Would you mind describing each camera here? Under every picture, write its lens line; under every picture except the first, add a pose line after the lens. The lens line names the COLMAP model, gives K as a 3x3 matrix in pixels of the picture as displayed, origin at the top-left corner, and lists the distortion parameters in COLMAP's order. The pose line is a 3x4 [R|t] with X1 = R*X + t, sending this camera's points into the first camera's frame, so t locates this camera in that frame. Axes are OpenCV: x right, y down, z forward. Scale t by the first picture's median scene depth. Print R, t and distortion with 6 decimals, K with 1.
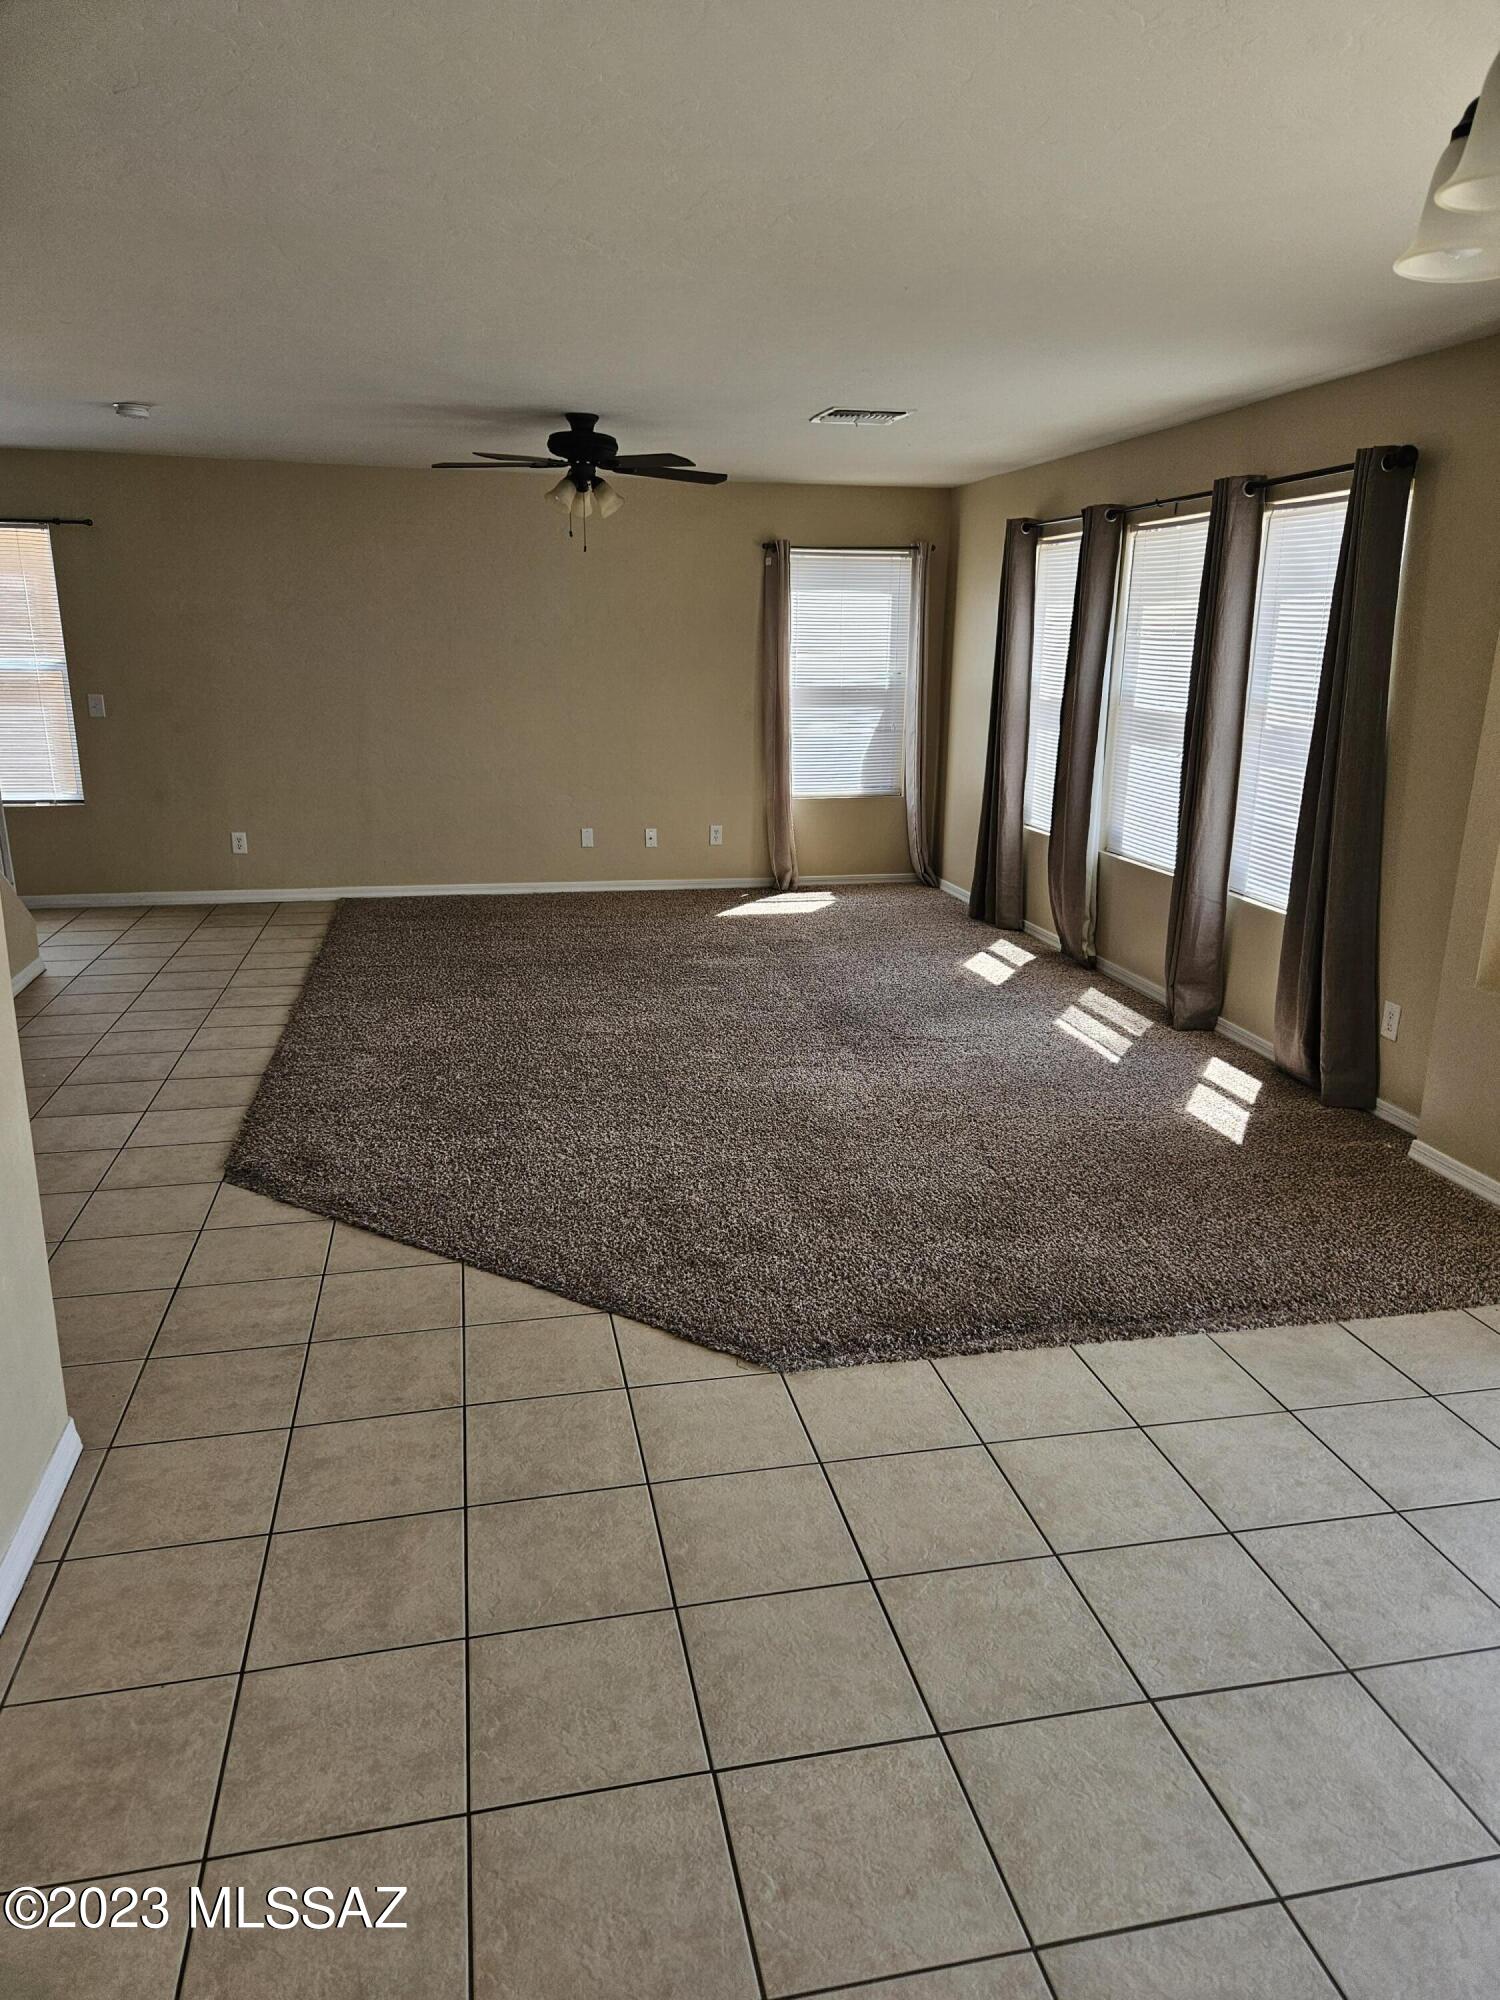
lens RADIAL K [[1354.3, 0, 767.5], [0, 1354.3, 1021.7], [0, 0, 1]] dist [0.050359, -0.027919]
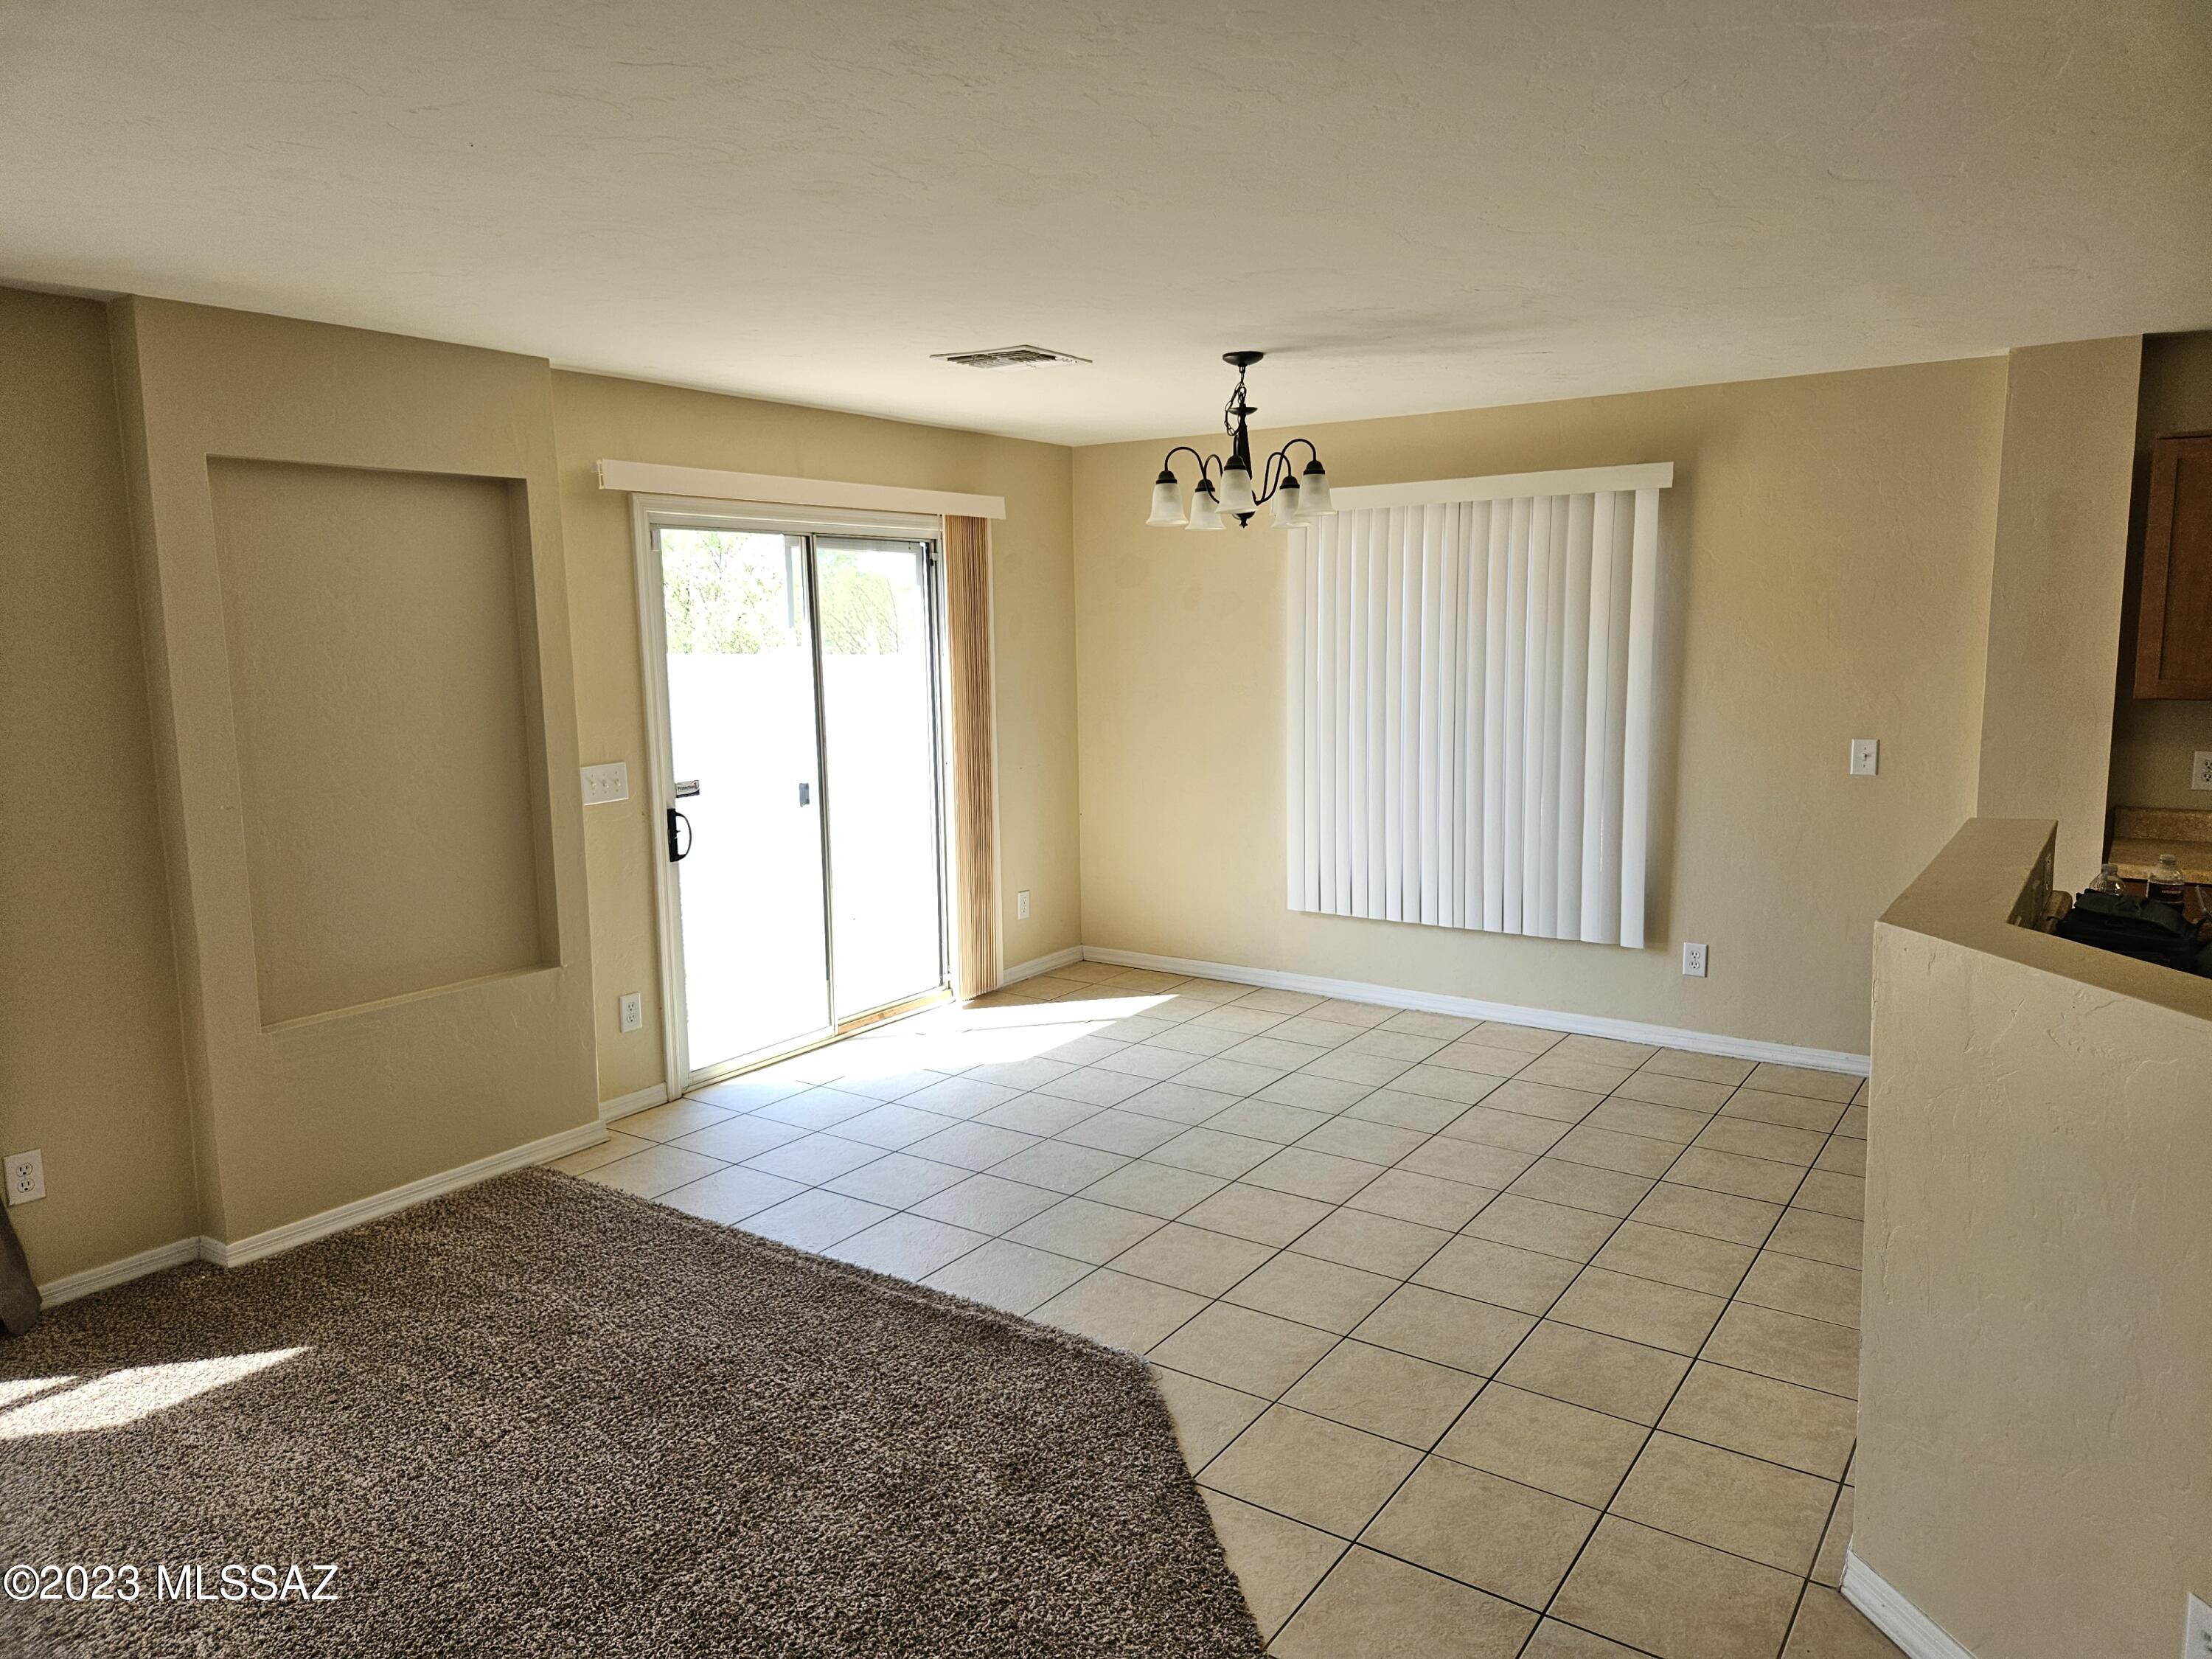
lens RADIAL K [[1497.8, 0, 1110.2], [0, 1497.8, 817.4], [0, 0, 1]] dist [0.050359, -0.027919]
pose [[-0.683439, -0.104462, 0.722495, -0.823501], [0.205749, 0.922022, 0.327937, -0.536923], [-0.700413, 0.372778, -0.608652, 1.715005]]
